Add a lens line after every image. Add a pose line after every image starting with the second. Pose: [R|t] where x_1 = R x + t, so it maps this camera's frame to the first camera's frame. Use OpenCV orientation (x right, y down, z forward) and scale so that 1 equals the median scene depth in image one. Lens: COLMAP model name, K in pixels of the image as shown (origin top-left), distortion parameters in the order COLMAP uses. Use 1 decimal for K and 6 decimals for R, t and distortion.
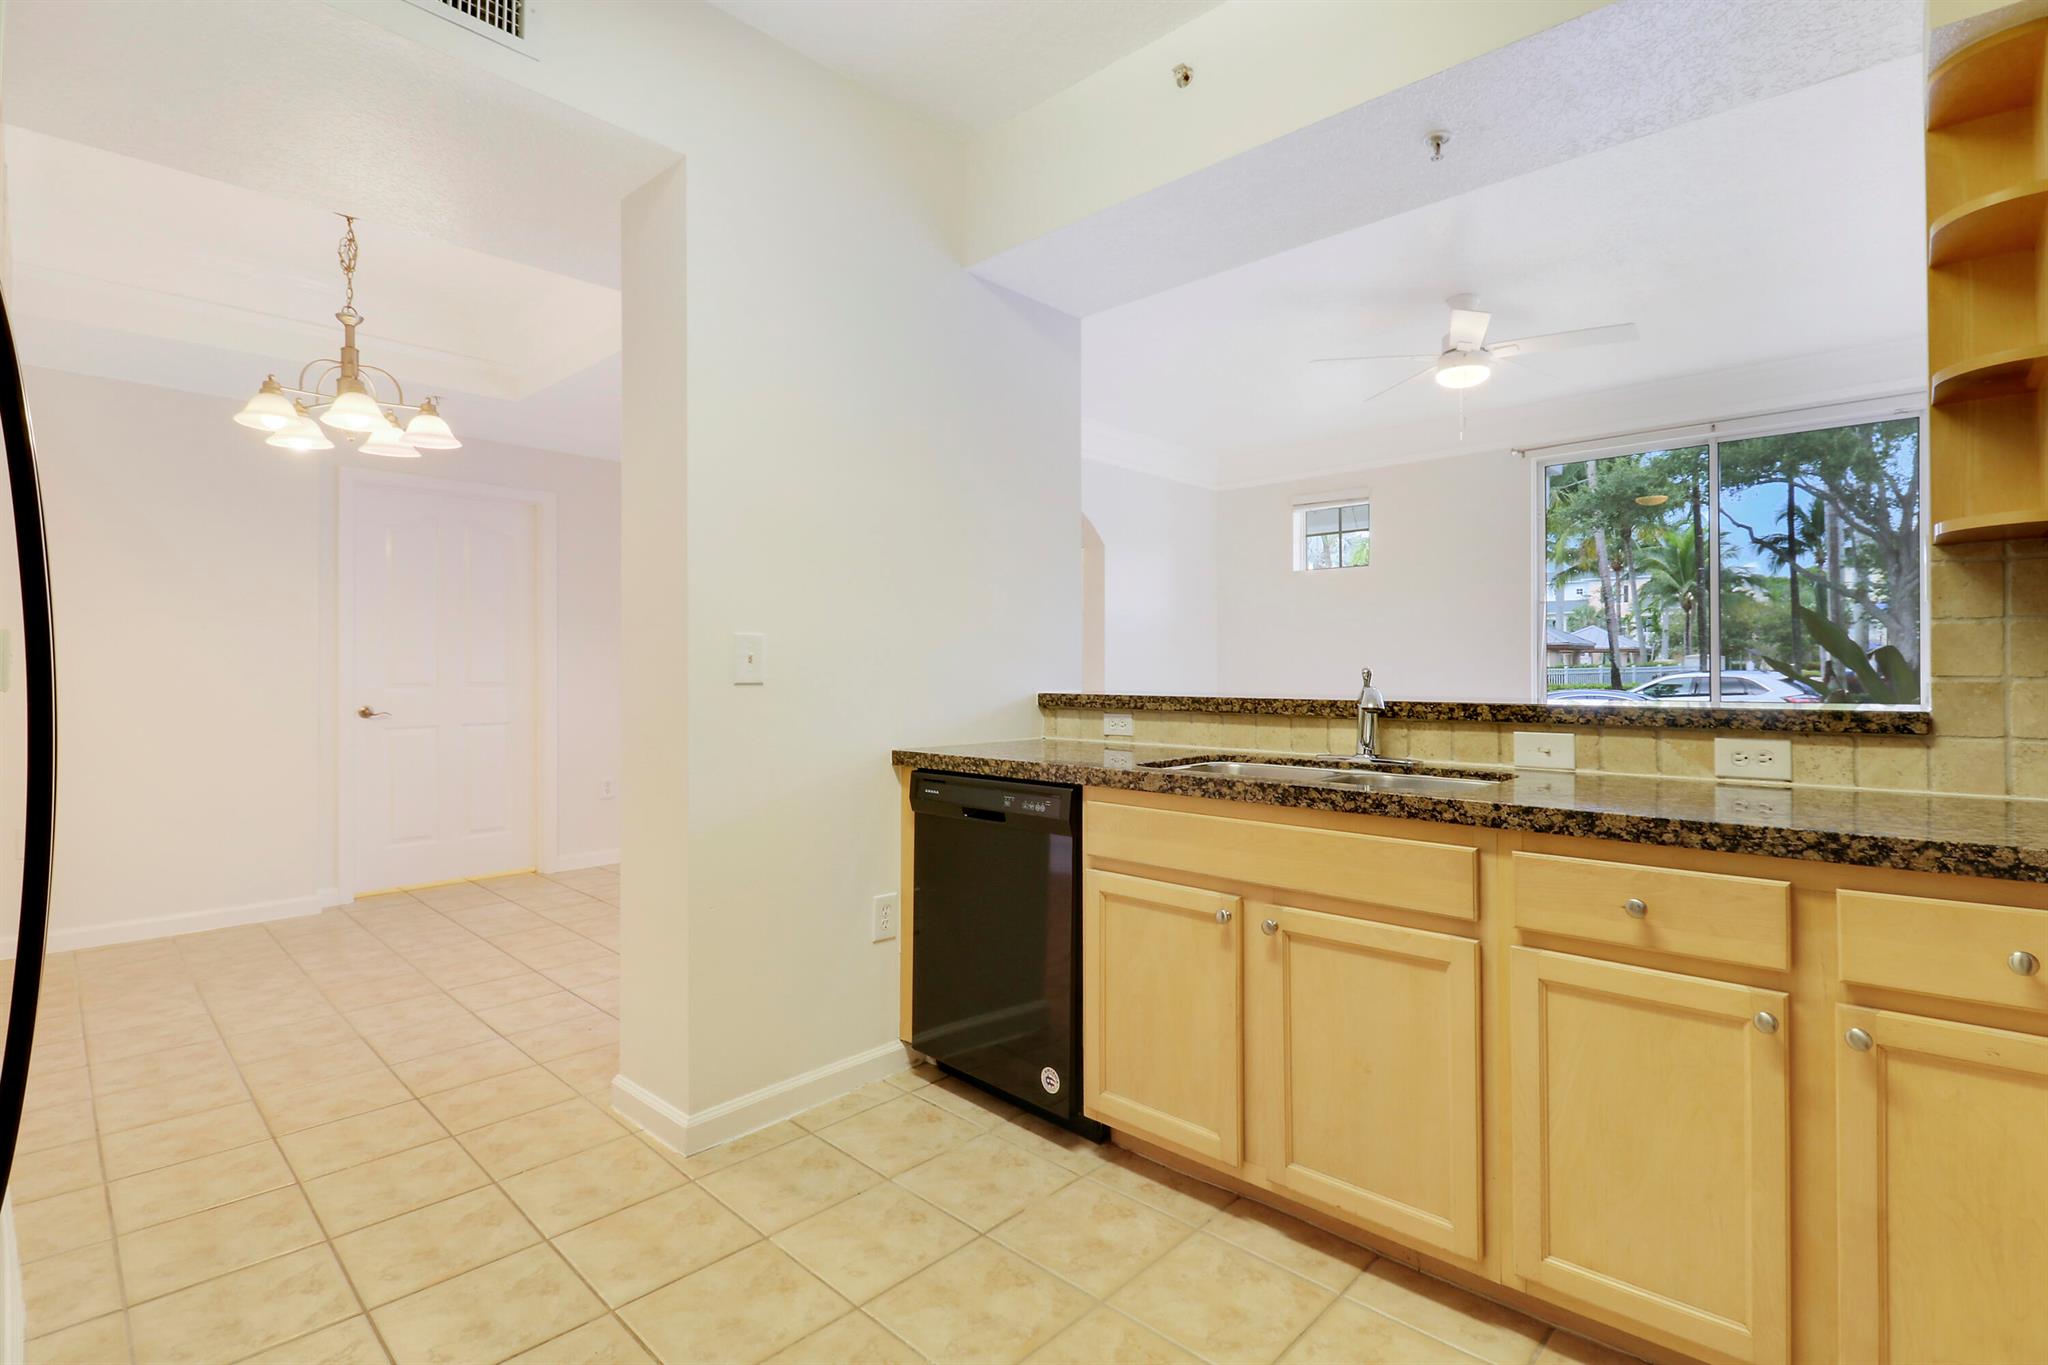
lens RADIAL K [[963.1, 0, 1026.7], [0, 963.1, 655.7], [0, 0, 1]] dist [-0.012888, -0.000007]
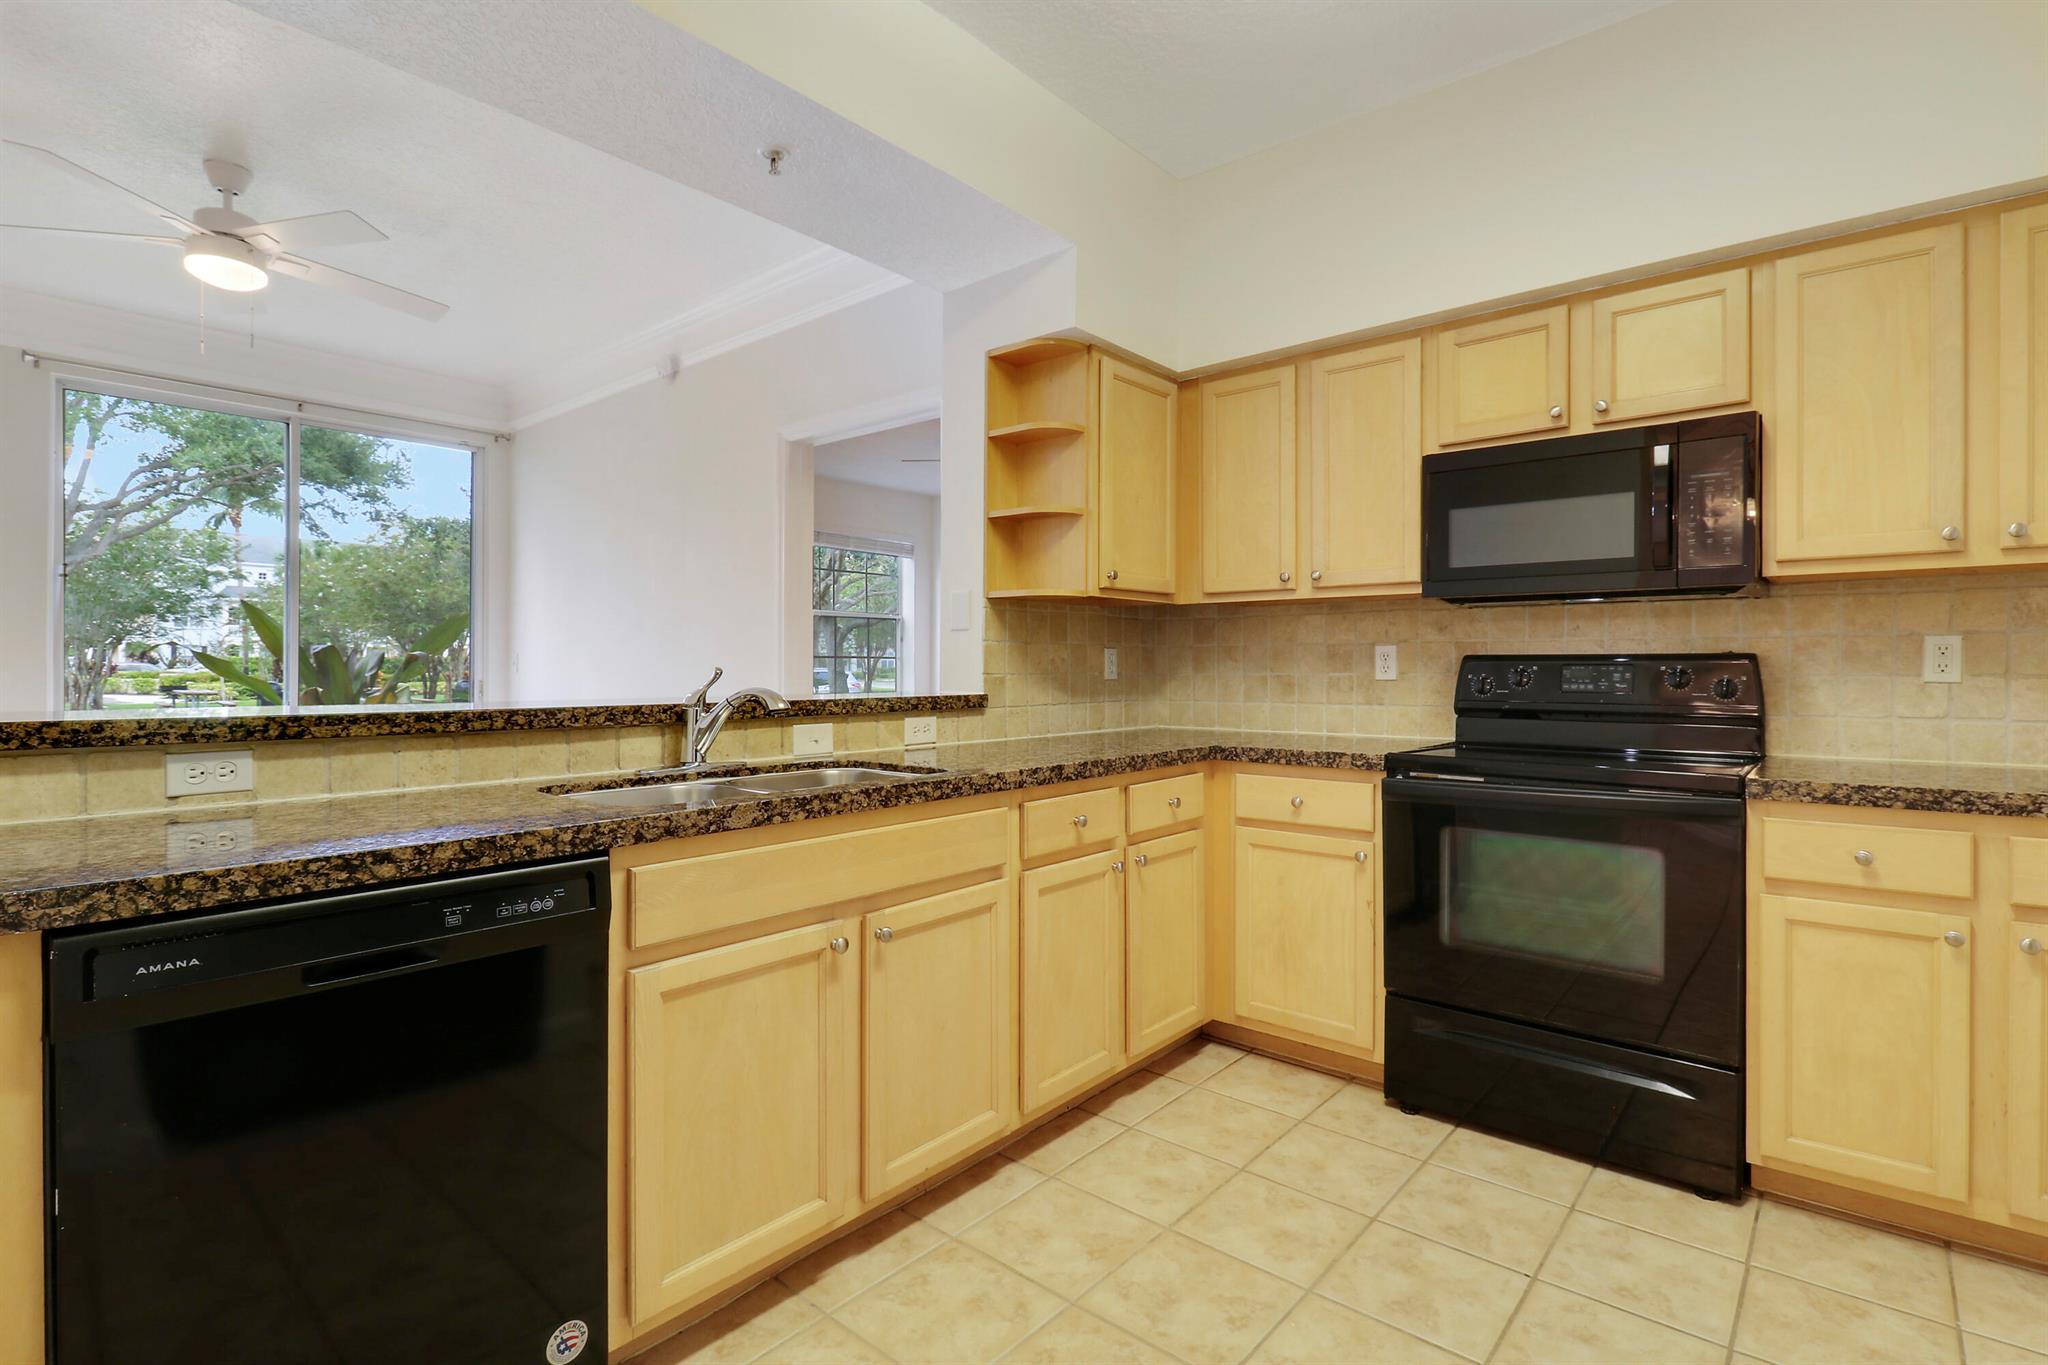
lens RADIAL K [[964.6, 0, 1049.7], [0, 964.6, 679.7], [0, 0, 1]] dist [0.024149, -0.019898]
pose [[-0.063036, -0.010886, 0.997952, -0.592731], [-0.014619, 0.999843, 0.009983, 0.009800], [-0.997904, -0.013959, -0.063186, 0.726345]]
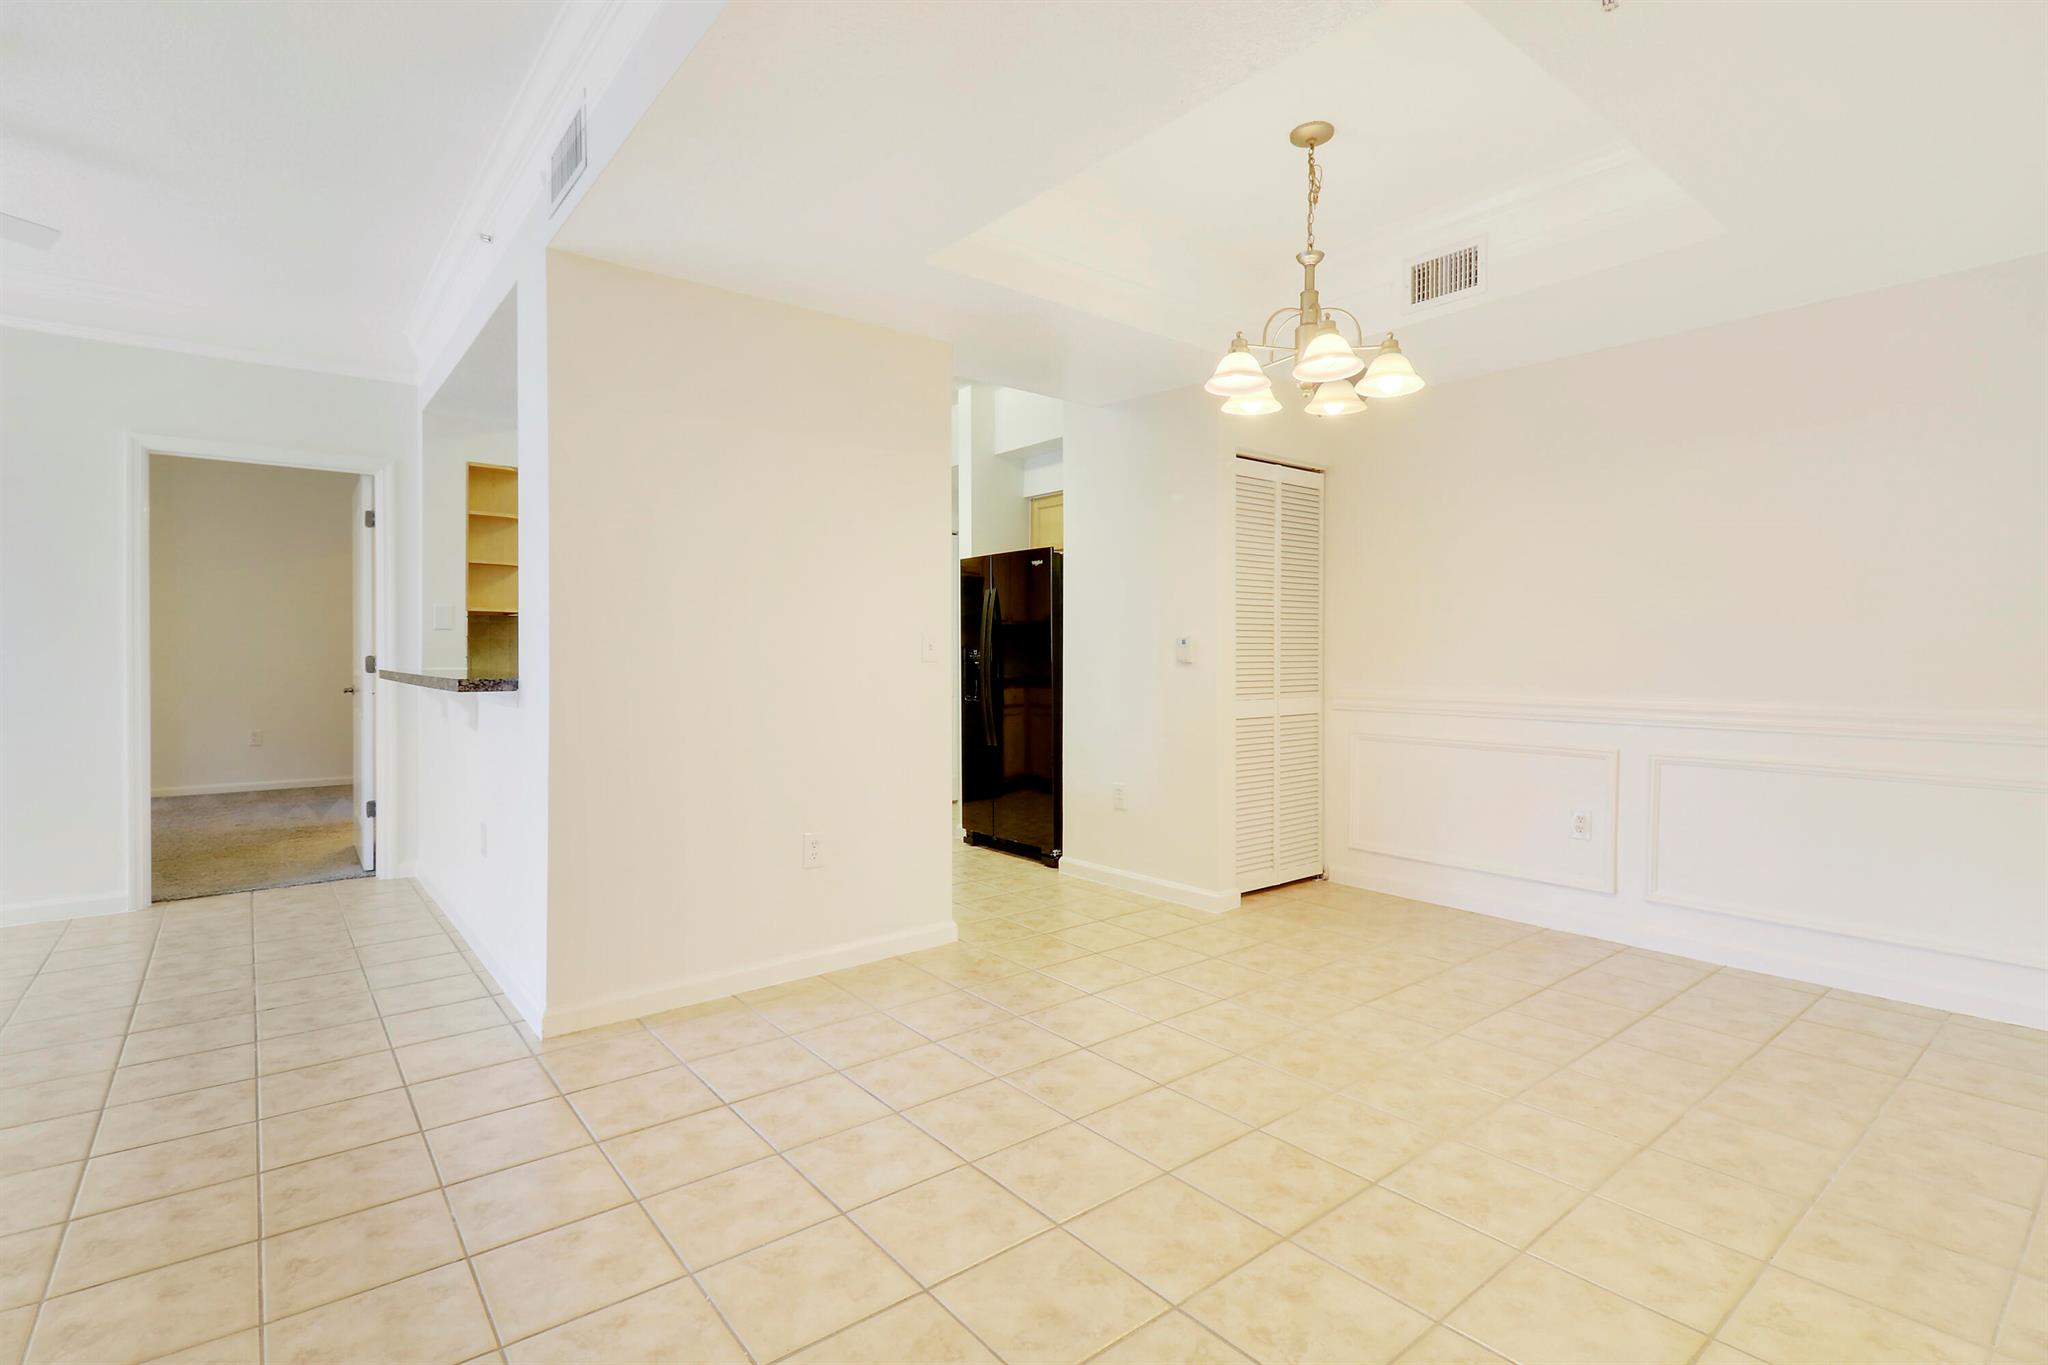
lens RADIAL K [[954.4, 0, 1036.8], [0, 954.4, 646.7], [0, 0, 1]] dist [0.009514, -0.015506]
pose [[-0.992496, 0.002966, 0.122238, -0.801013], [0.000359, 0.999772, -0.021338, 0.041445], [-0.122274, -0.021134, -0.992271, 2.685895]]
